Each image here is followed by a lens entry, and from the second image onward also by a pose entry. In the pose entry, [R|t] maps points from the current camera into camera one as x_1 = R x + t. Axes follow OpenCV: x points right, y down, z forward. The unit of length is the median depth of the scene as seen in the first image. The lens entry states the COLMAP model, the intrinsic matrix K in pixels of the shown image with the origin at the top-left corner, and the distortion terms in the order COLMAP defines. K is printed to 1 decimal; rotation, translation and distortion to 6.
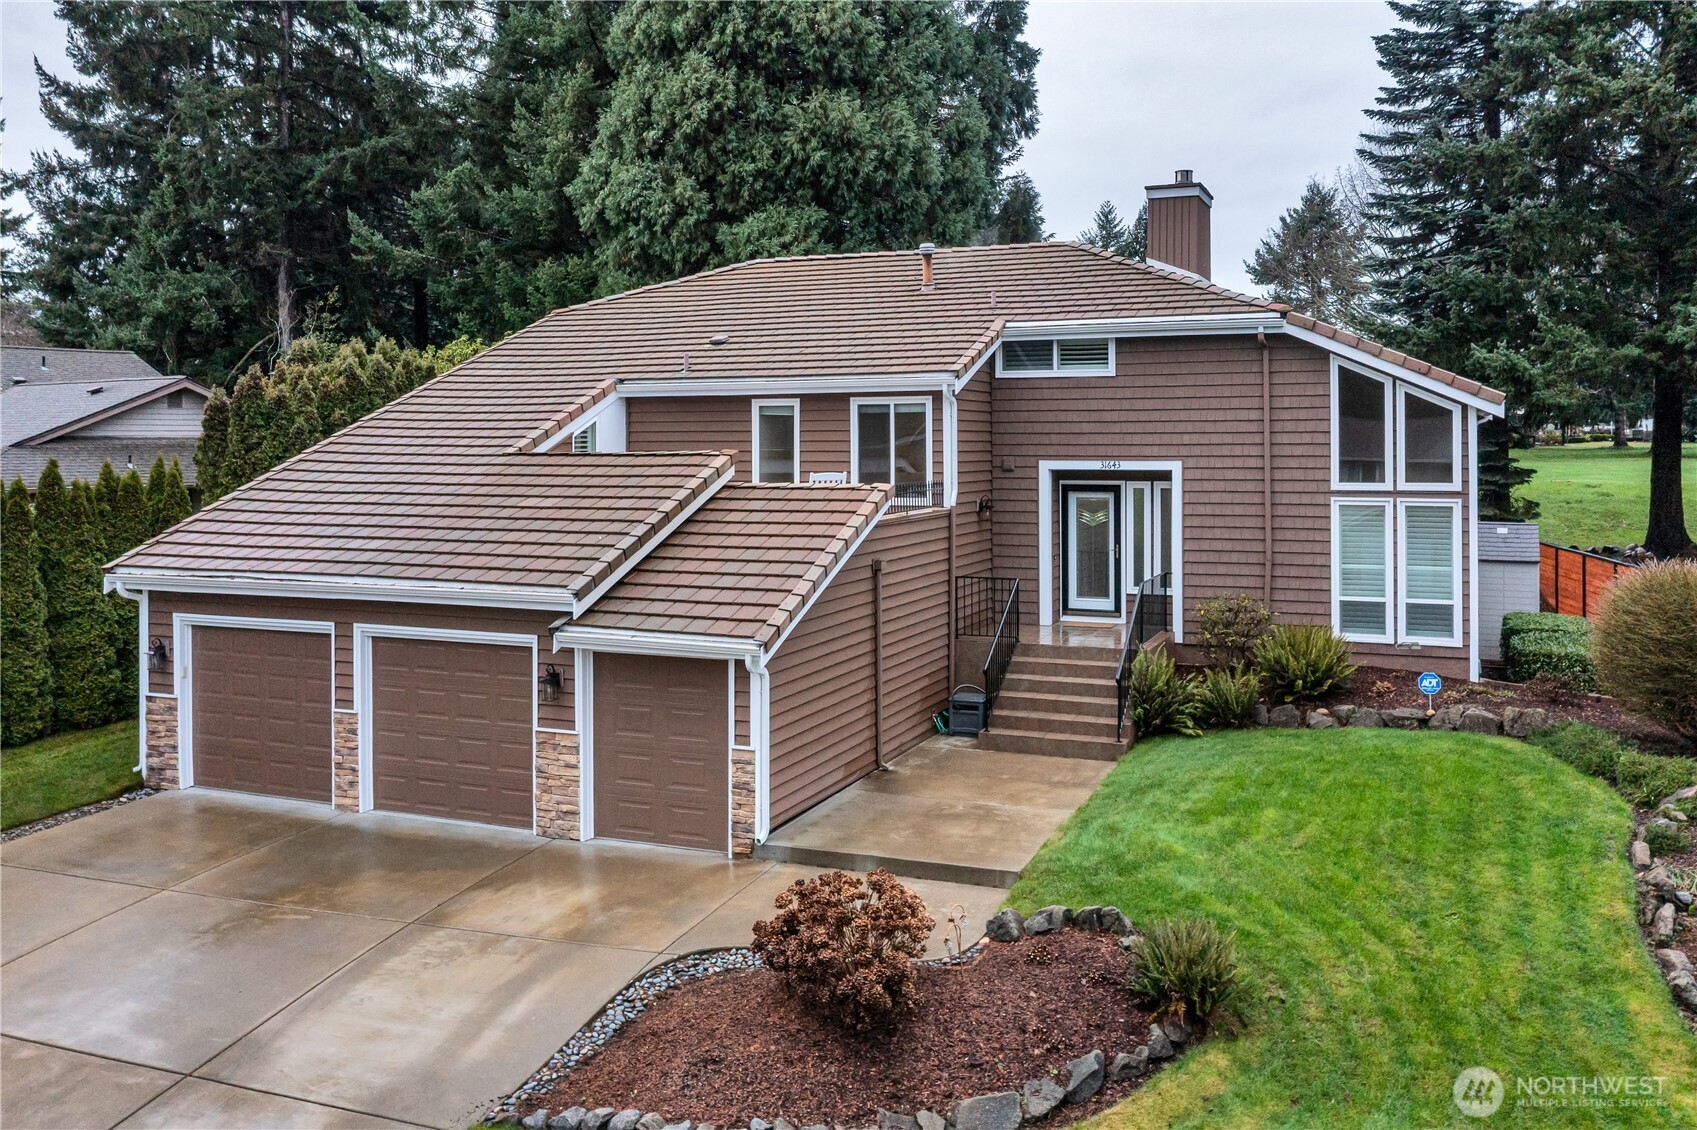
lens RADIAL K [[1412.9, 0, 879.0], [0, 1412.9, 426.5], [0, 0, 1]] dist [0.003944, -0.004094]
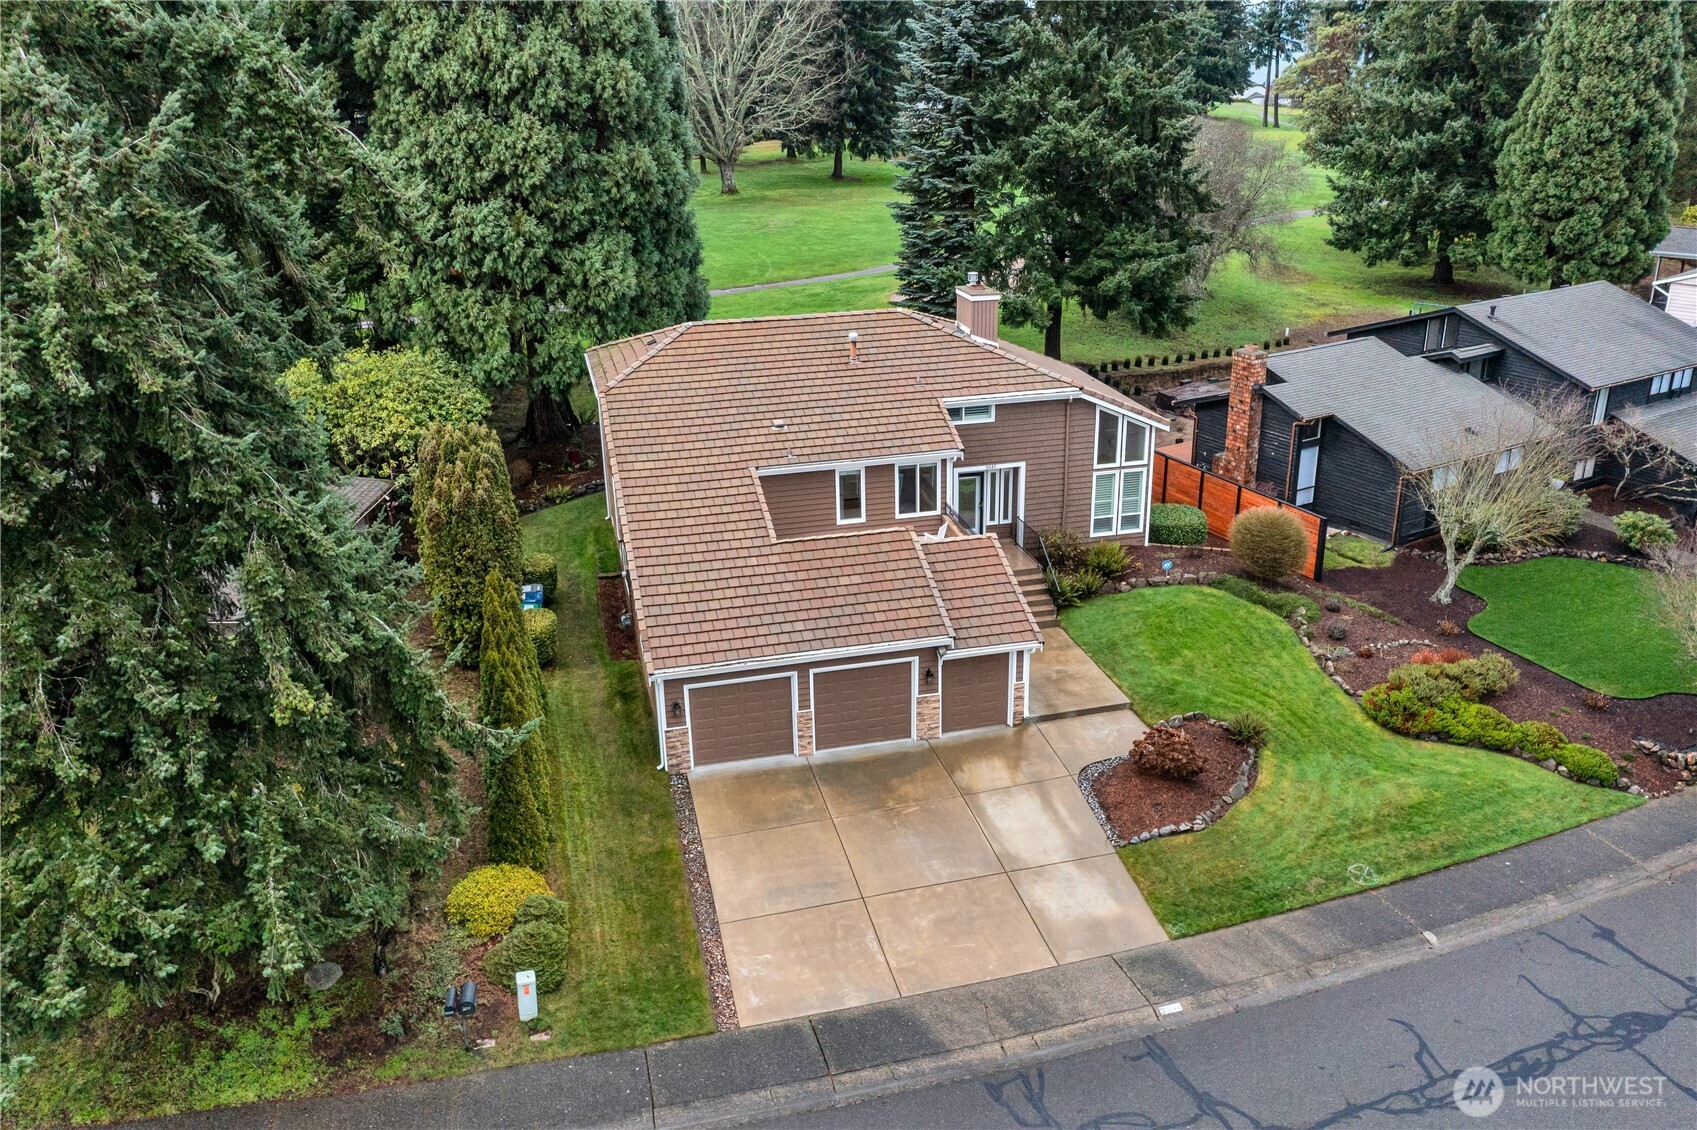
lens RADIAL K [[1362.7, 0, 848.5], [0, 1362.7, 565.0], [0, 0, 1]] dist [0.003910, 0.001110]
pose [[0.804187, -0.227411, 0.549151, -1.060100], [0.008915, 0.928423, 0.371417, -0.550551], [-0.594309, -0.293793, 0.748653, -0.309725]]
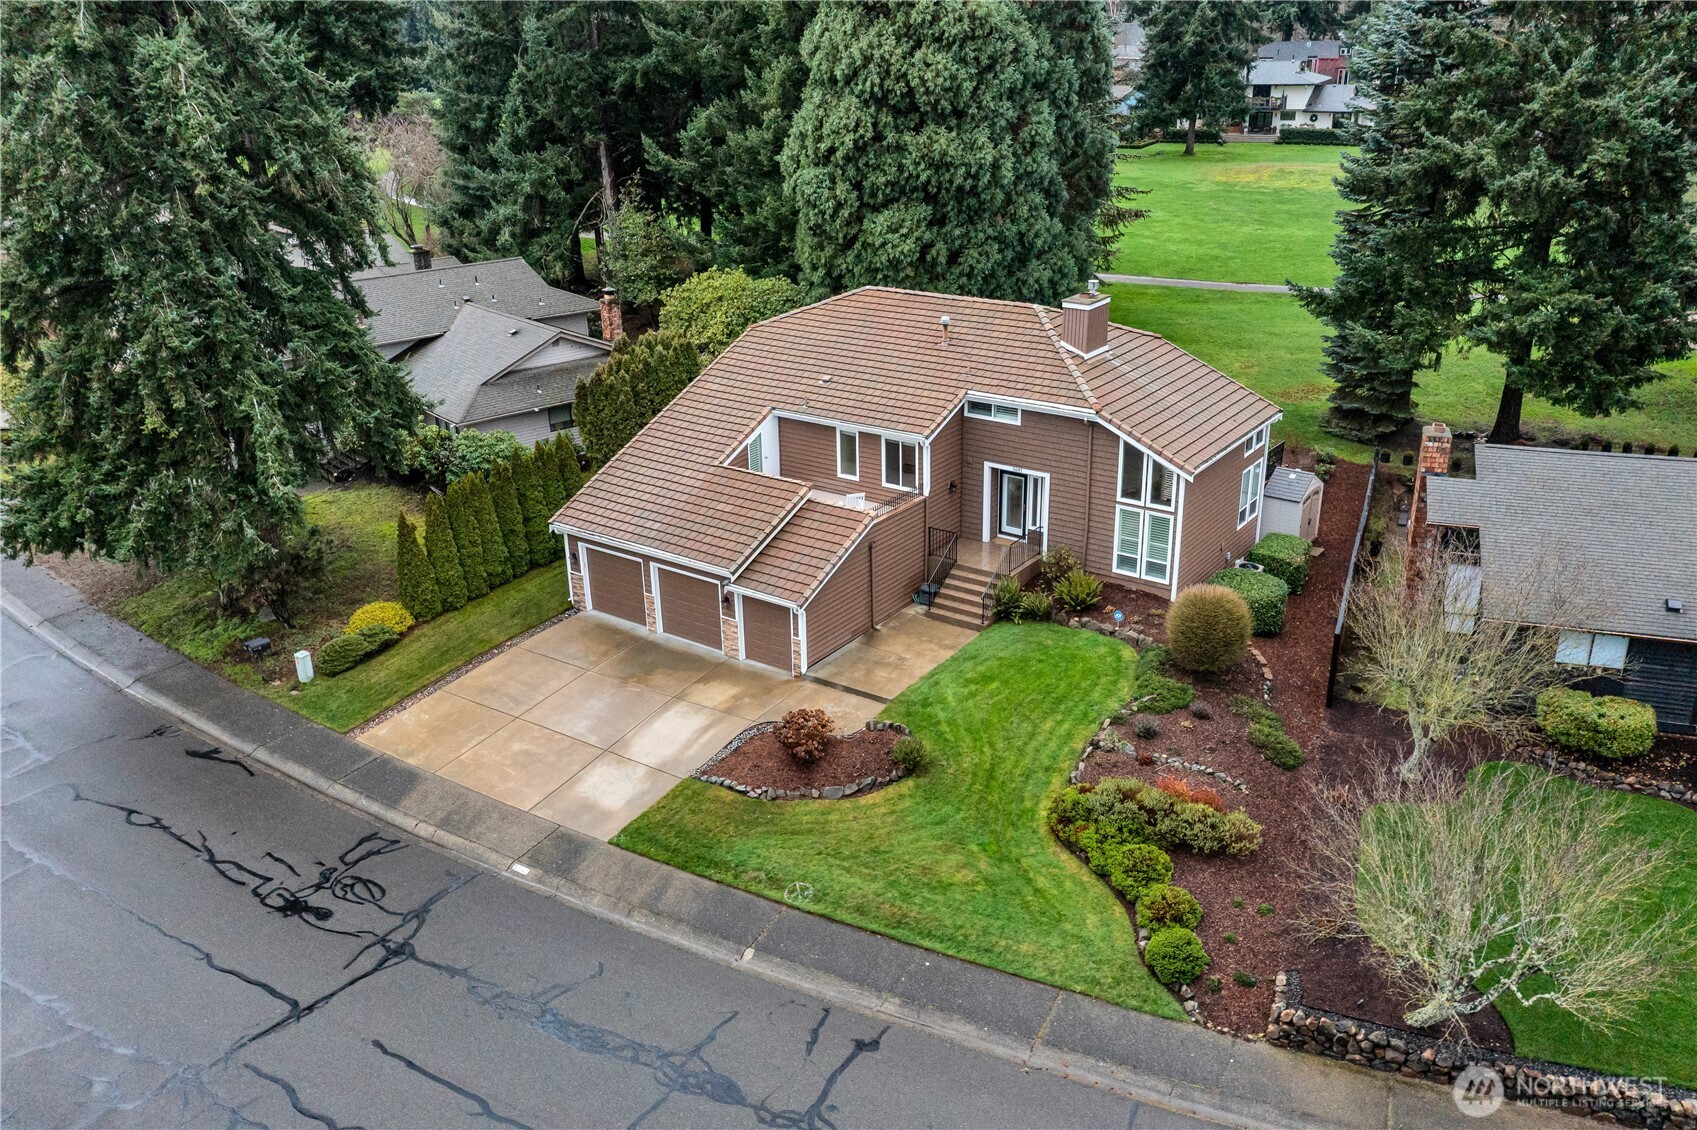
lens RADIAL K [[1362.7, 0, 848.5], [0, 1362.7, 565.0], [0, 0, 1]] dist [0.003910, 0.001110]
pose [[0.971681, 0.072983, -0.224745, 0.377963], [0.019581, 0.922967, 0.384381, -0.587787], [0.235486, -0.377897, 0.895400, -0.787209]]
